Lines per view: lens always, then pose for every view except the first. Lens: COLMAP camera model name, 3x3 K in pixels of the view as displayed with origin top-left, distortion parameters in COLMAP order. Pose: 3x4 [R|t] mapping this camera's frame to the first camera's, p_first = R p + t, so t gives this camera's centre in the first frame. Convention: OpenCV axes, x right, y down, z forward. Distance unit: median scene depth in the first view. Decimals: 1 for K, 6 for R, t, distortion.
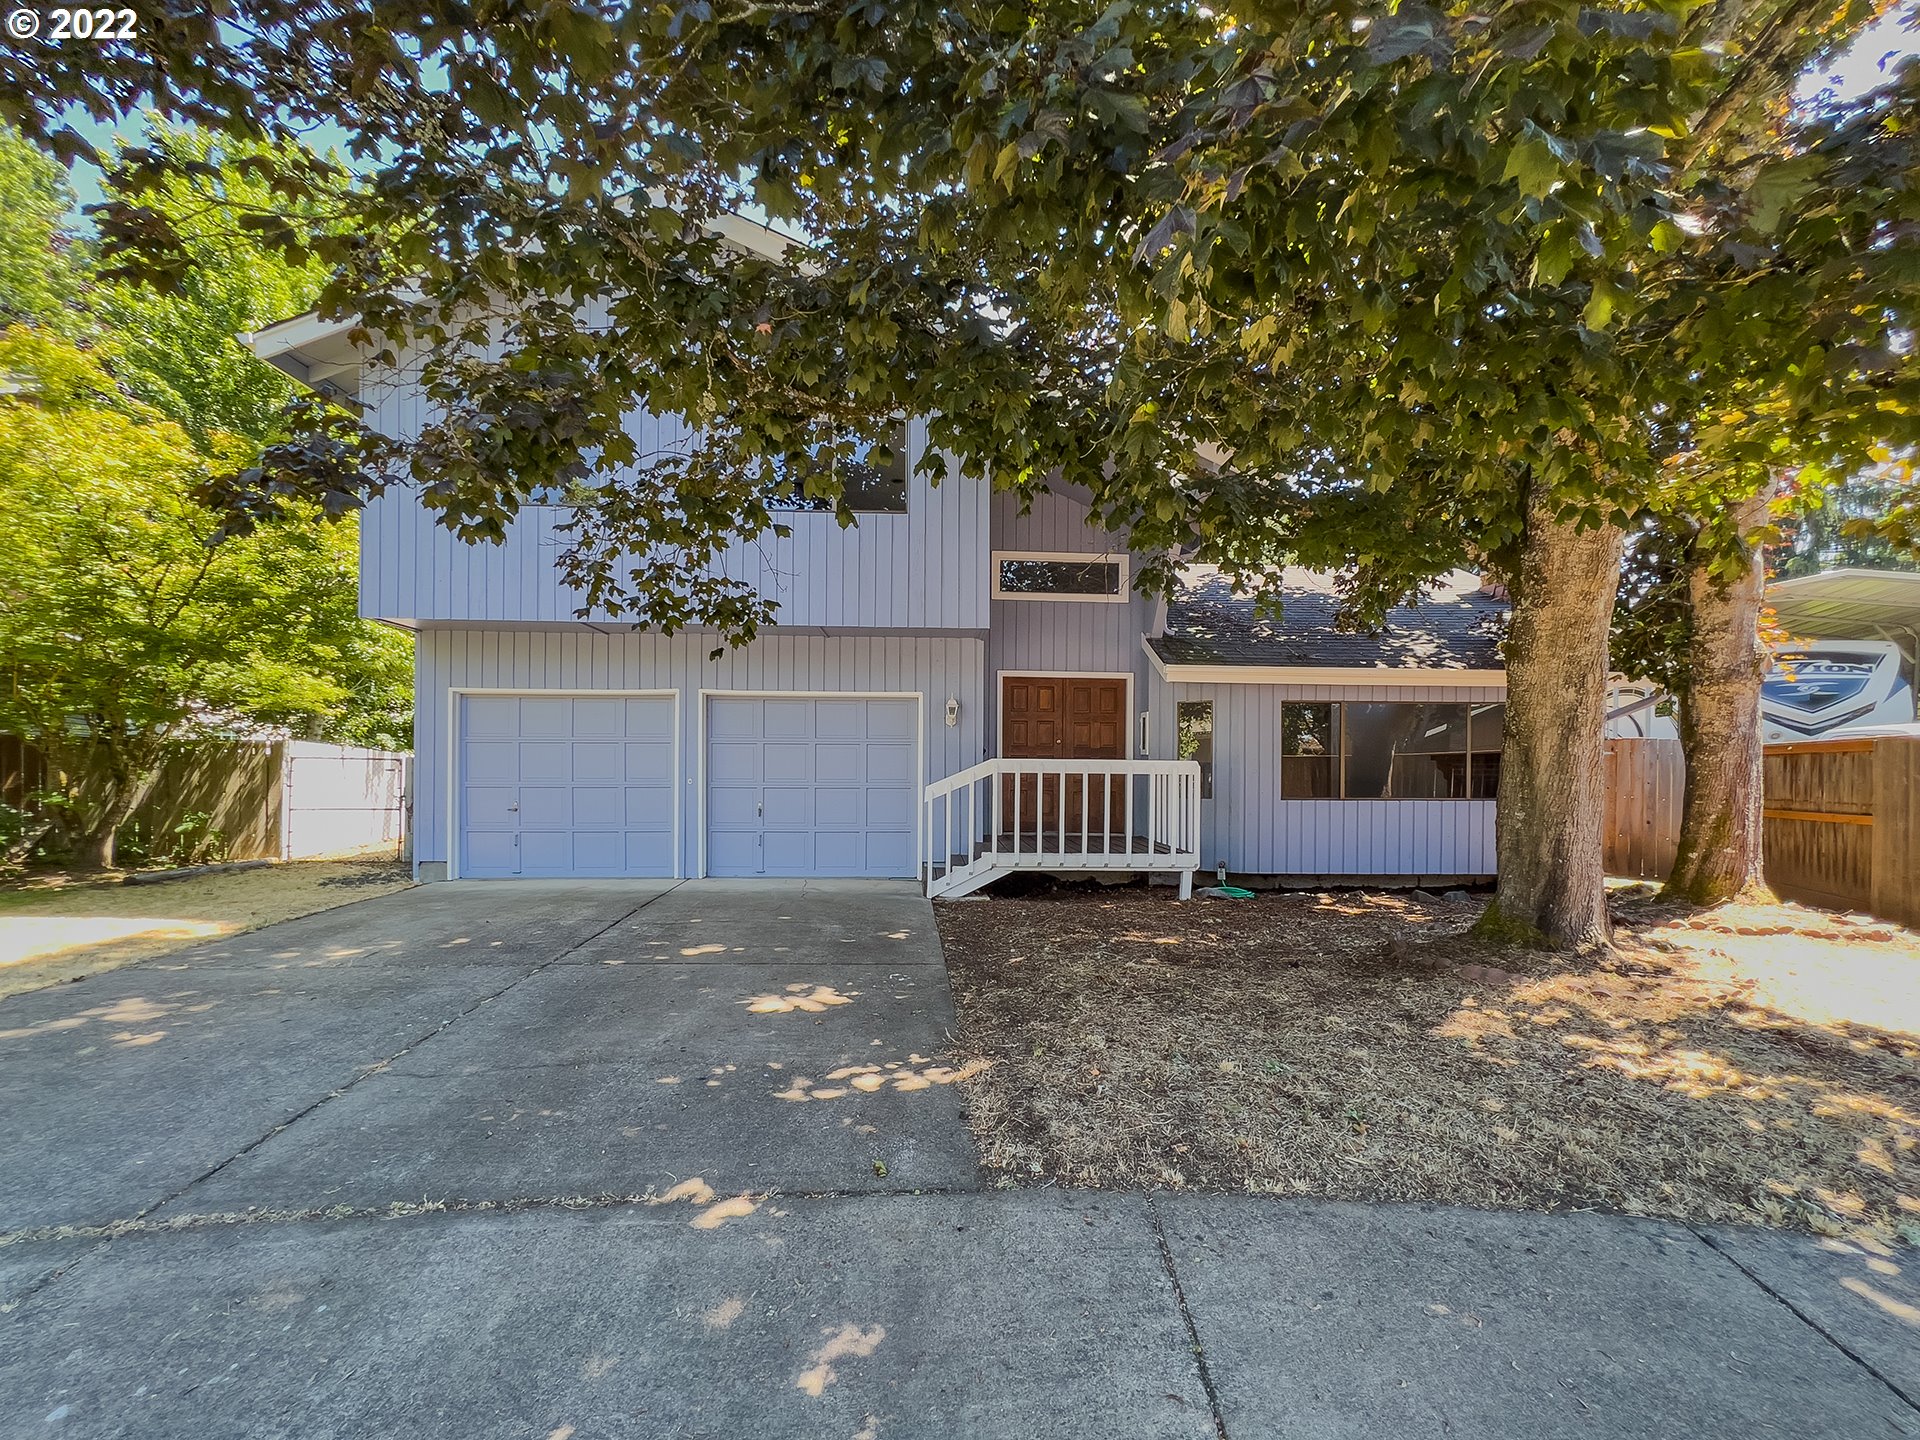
lens RADIAL K [[802.3, 0, 970.4], [0, 802.3, 748.5], [0, 0, 1]] dist [0.001038, 0.000462]
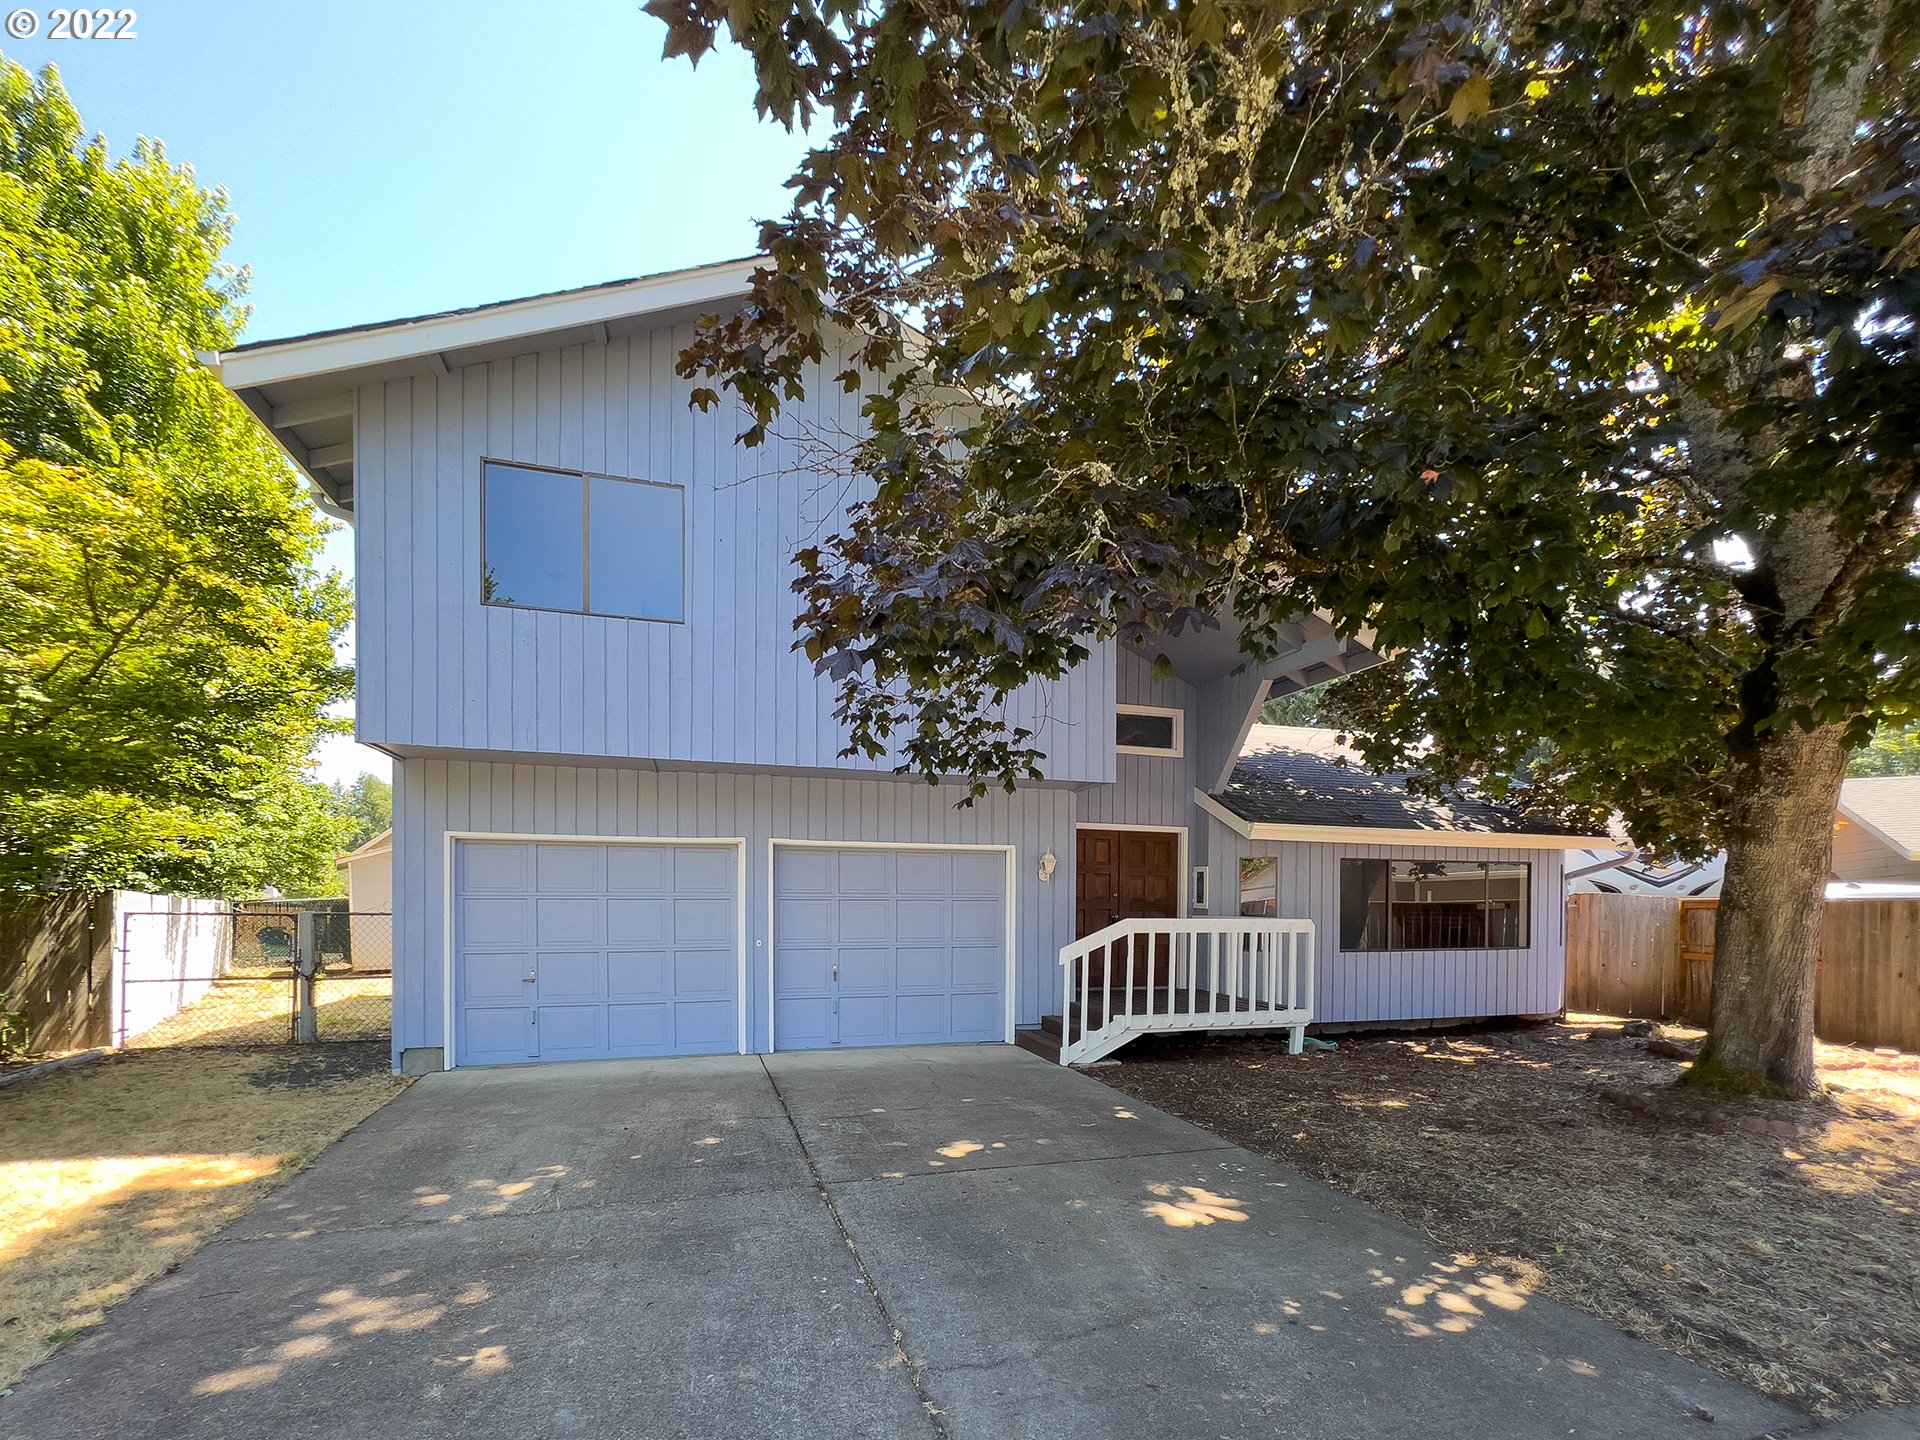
lens RADIAL K [[803.9, 0, 961.2], [0, 803.9, 890.1], [0, 0, 1]] dist [-0.002793, 0.000026]
pose [[0.969850, 0.000083, 0.243703, -0.376417], [-0.002471, 0.999952, 0.009493, -0.028448], [-0.243690, -0.009809, 0.969804, 0.103616]]
